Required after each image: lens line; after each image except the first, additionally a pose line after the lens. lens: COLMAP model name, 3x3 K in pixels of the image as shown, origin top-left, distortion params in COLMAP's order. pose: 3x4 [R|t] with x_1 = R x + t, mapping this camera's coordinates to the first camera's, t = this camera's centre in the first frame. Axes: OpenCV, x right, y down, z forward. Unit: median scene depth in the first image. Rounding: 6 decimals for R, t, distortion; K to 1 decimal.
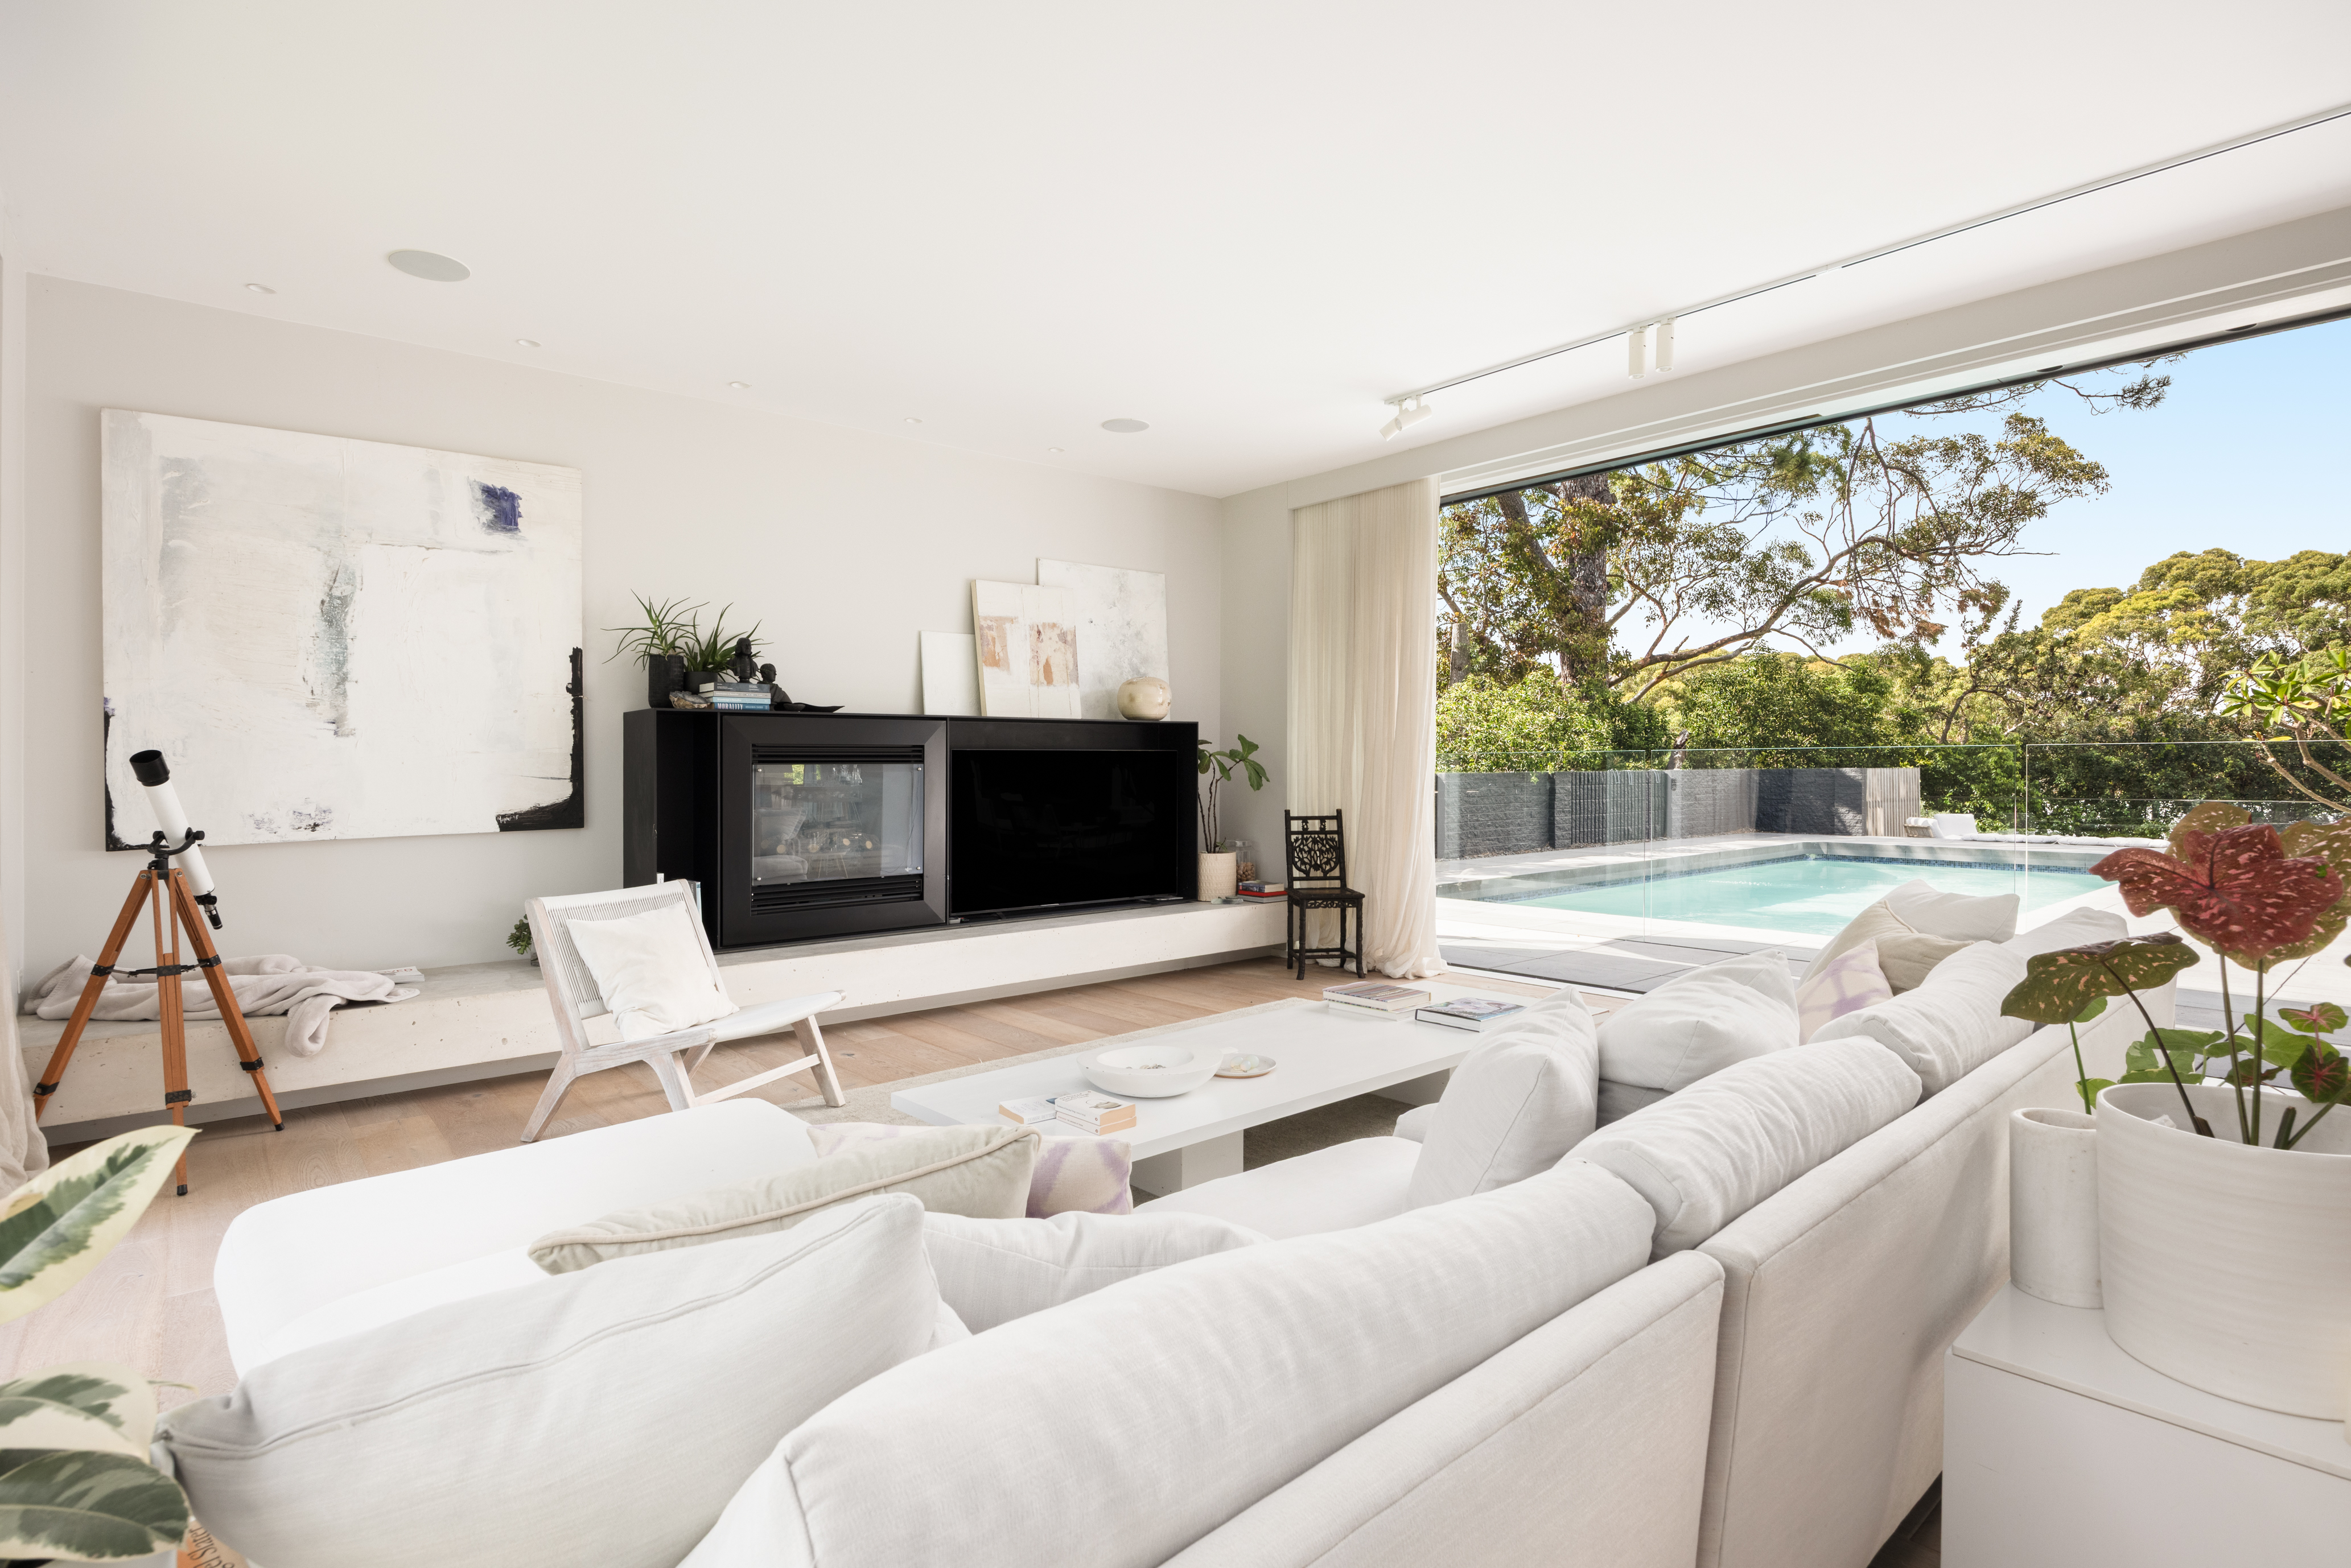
lens RADIAL K [[1171.5, 0, 1173.8], [0, 1171.5, 779.6], [0, 0, 1]] dist [-0.016643, 0.001621]
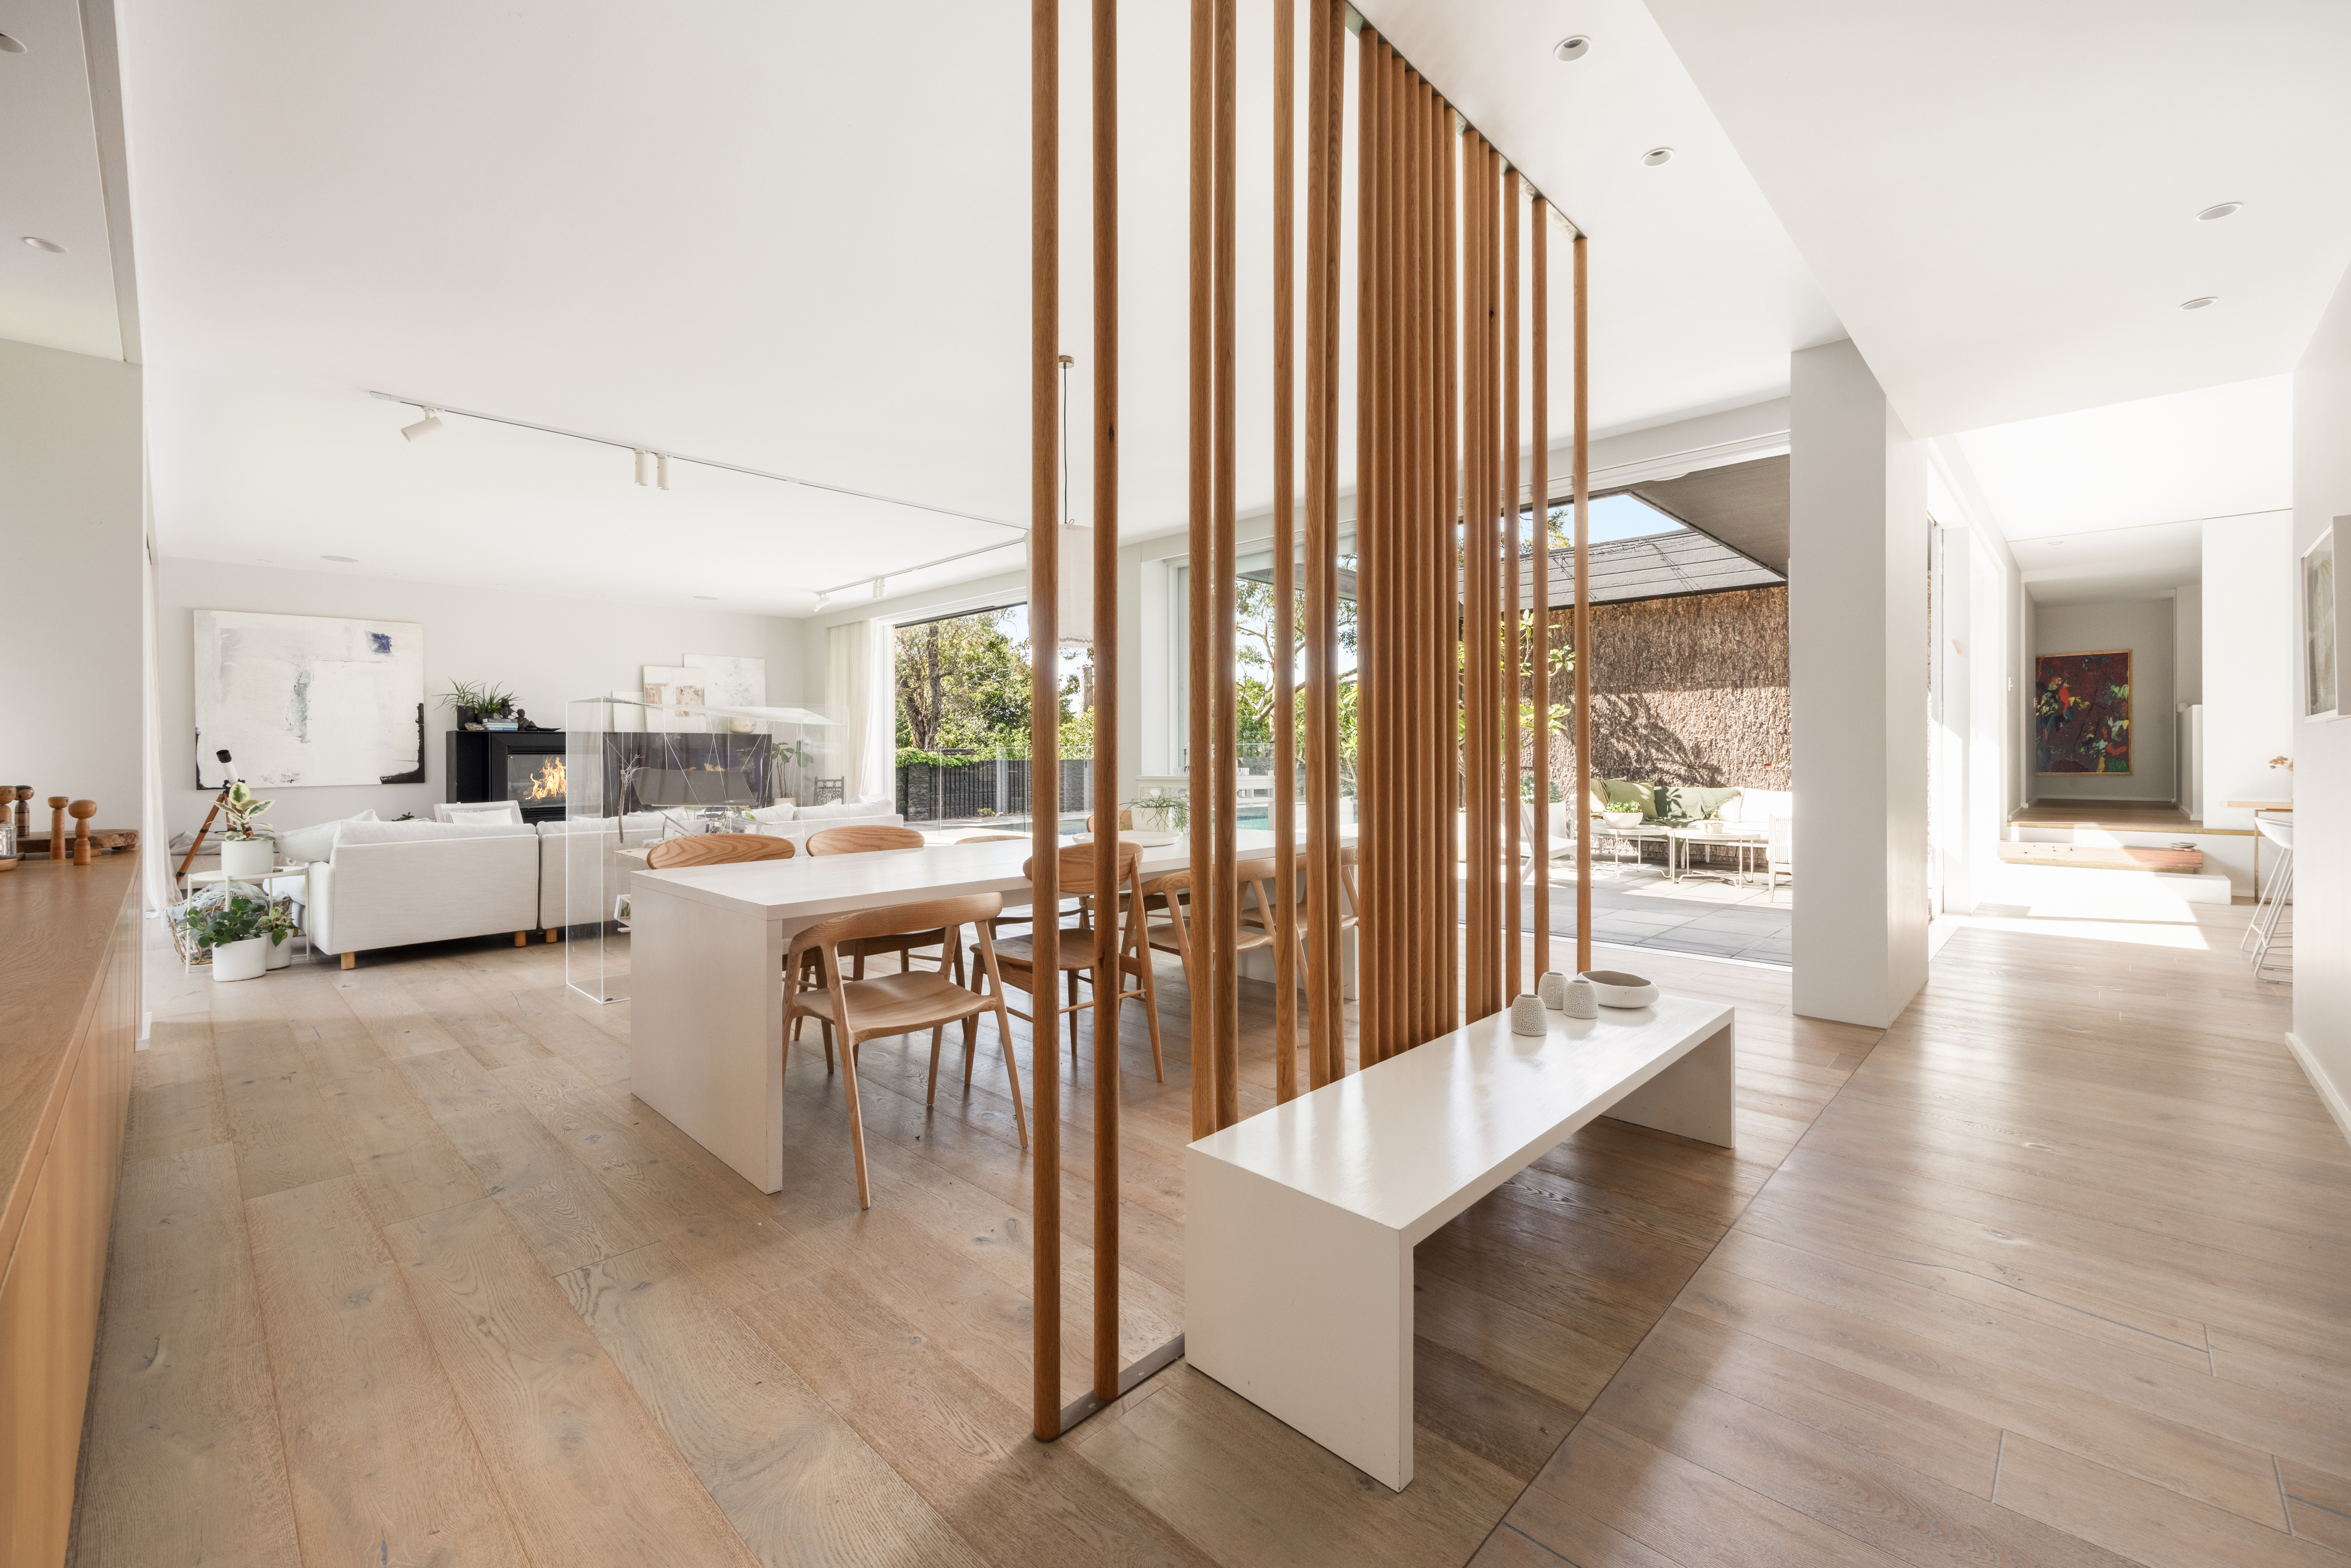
lens RADIAL K [[963.6, 0, 1177.8], [0, 963.6, 768.2], [0, 0, 1]] dist [0.003864, 0.000119]
pose [[0.994405, -0.001001, 0.105634, 0.733538], [0.000724, 0.999996, 0.002666, 0.008786], [-0.105637, -0.002575, 0.994401, -0.995141]]
